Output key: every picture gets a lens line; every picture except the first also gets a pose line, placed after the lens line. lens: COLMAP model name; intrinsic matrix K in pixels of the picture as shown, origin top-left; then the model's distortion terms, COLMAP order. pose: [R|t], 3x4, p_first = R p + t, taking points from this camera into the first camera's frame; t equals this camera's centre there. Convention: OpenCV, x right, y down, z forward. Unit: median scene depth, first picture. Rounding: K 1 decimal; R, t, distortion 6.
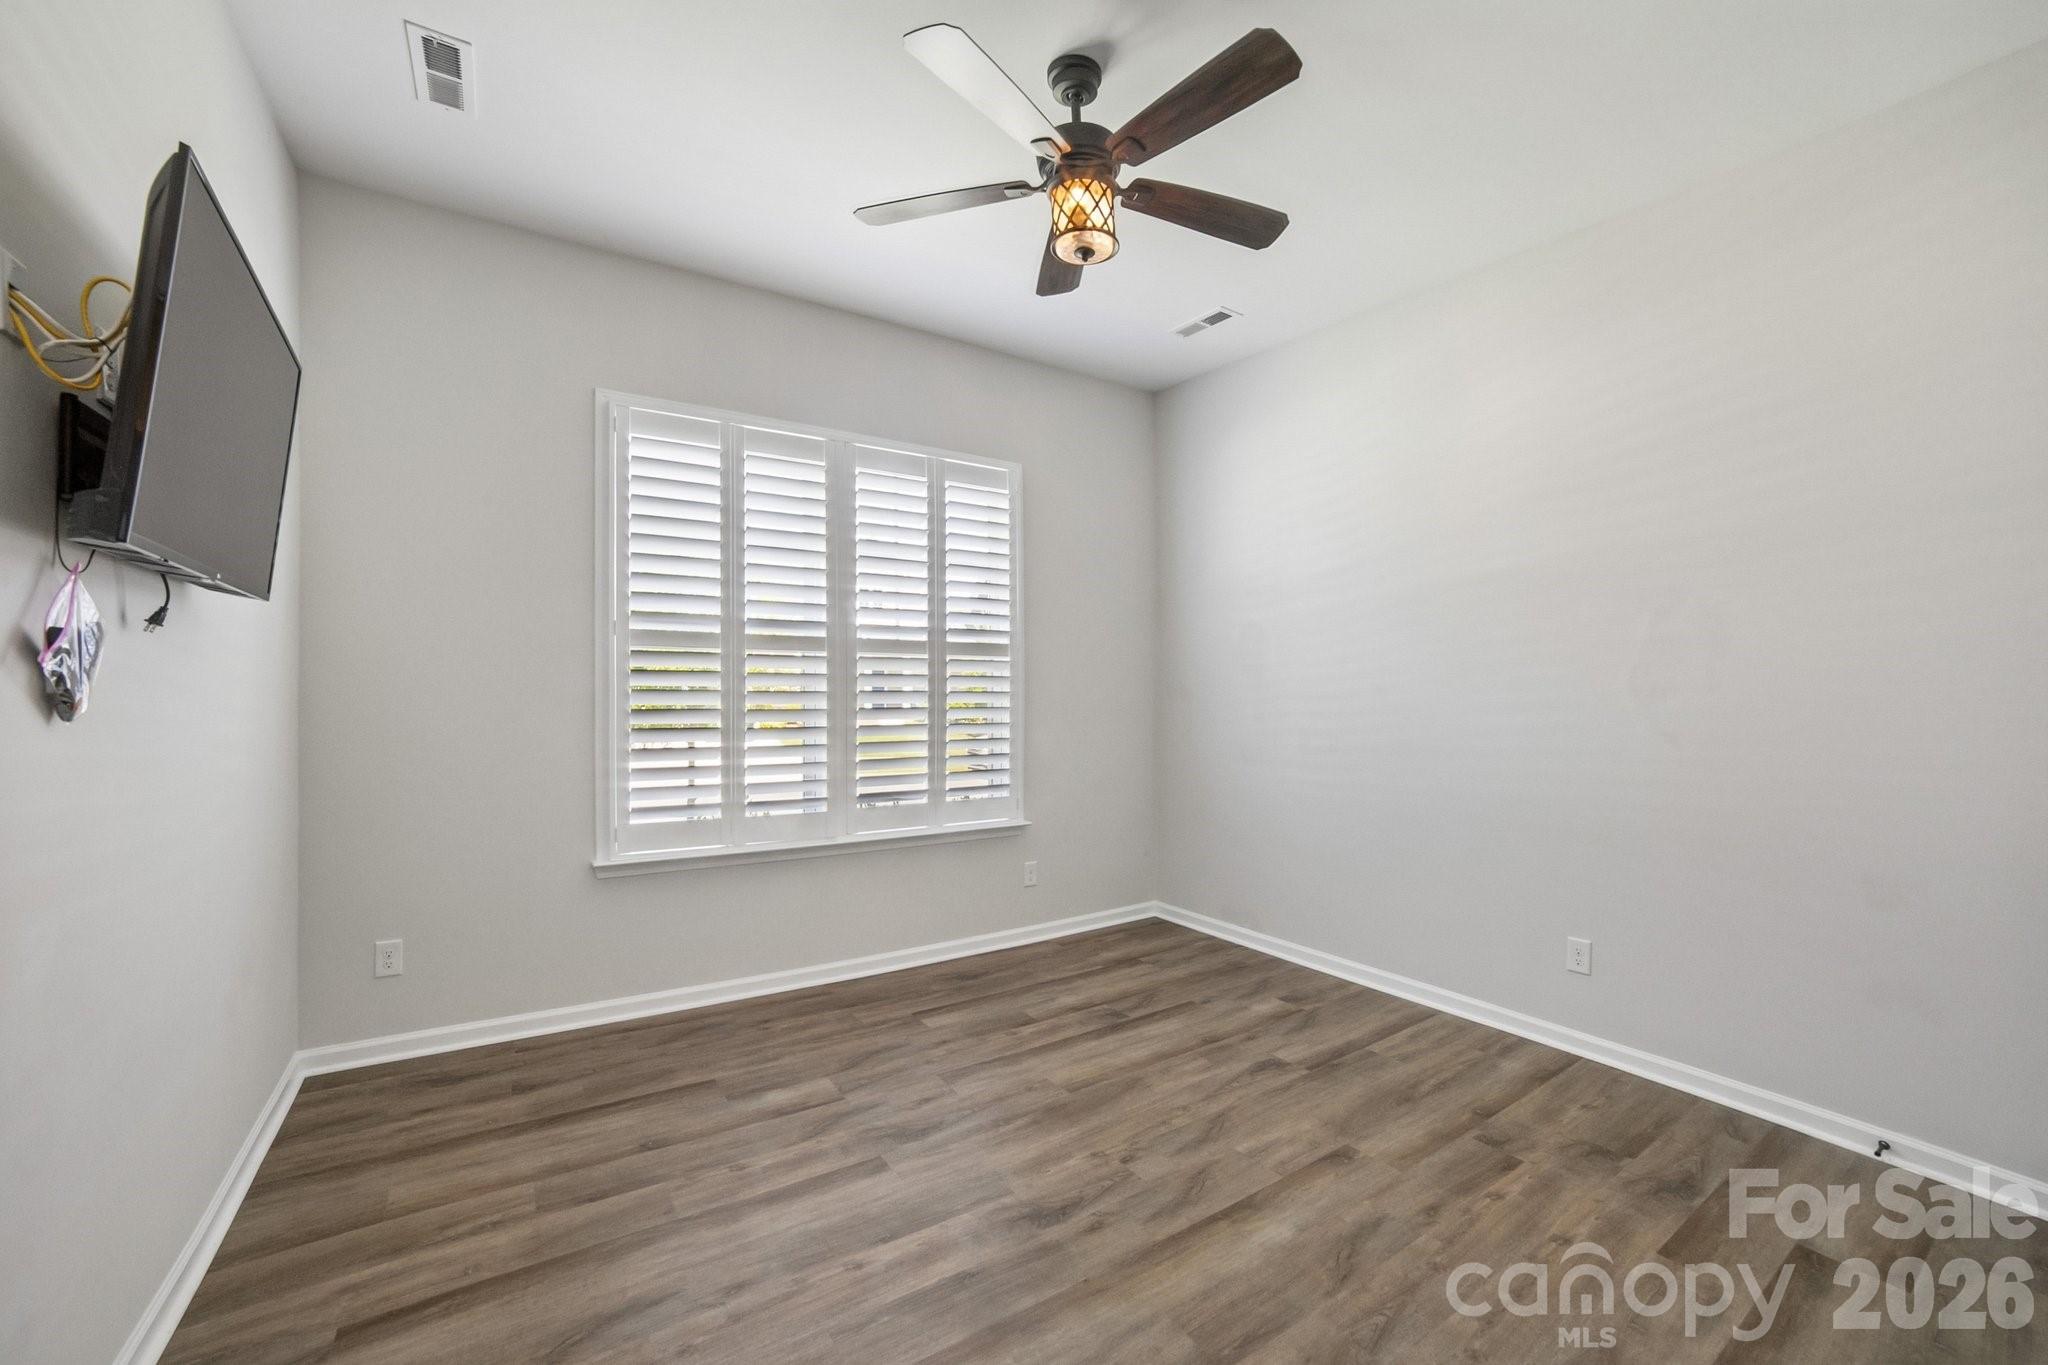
lens RADIAL K [[814.8, 0, 1033.3], [0, 814.8, 679.8], [0, 0, 1]] dist [-0.076987, 0.033762]
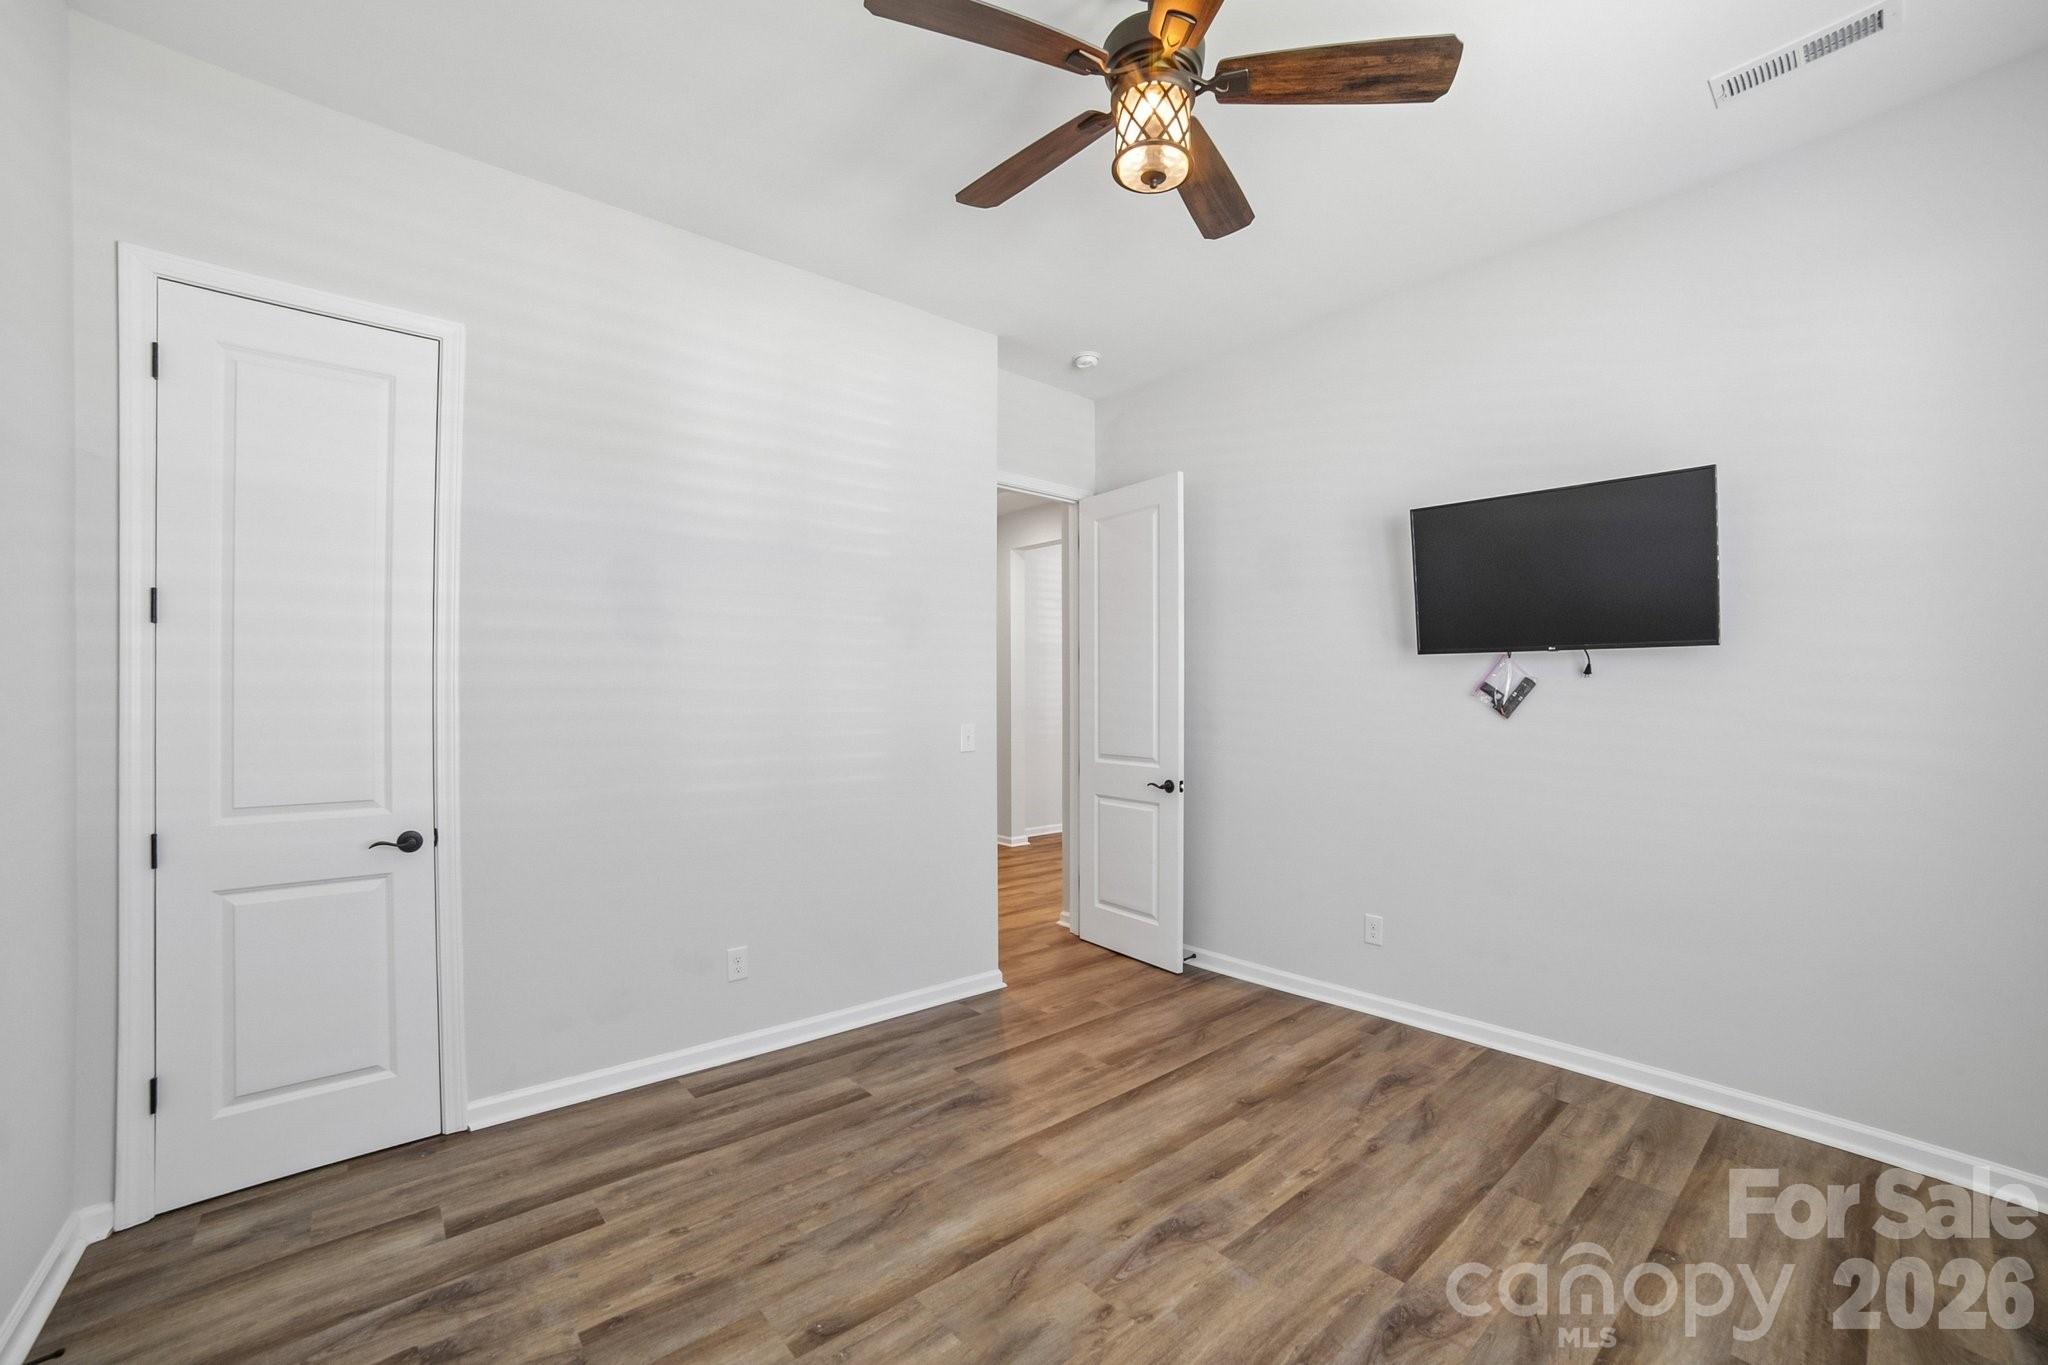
lens RADIAL K [[856.0, 0, 1024.0], [0, 856.0, 682.5], [0, 0, 1]] dist [-0.150207, 0.058951]
pose [[-0.993194, -0.006186, -0.116305, 0.322020], [-0.003794, 0.999777, -0.020773, 0.007718], [0.116408, -0.020190, -0.992996, 1.965747]]
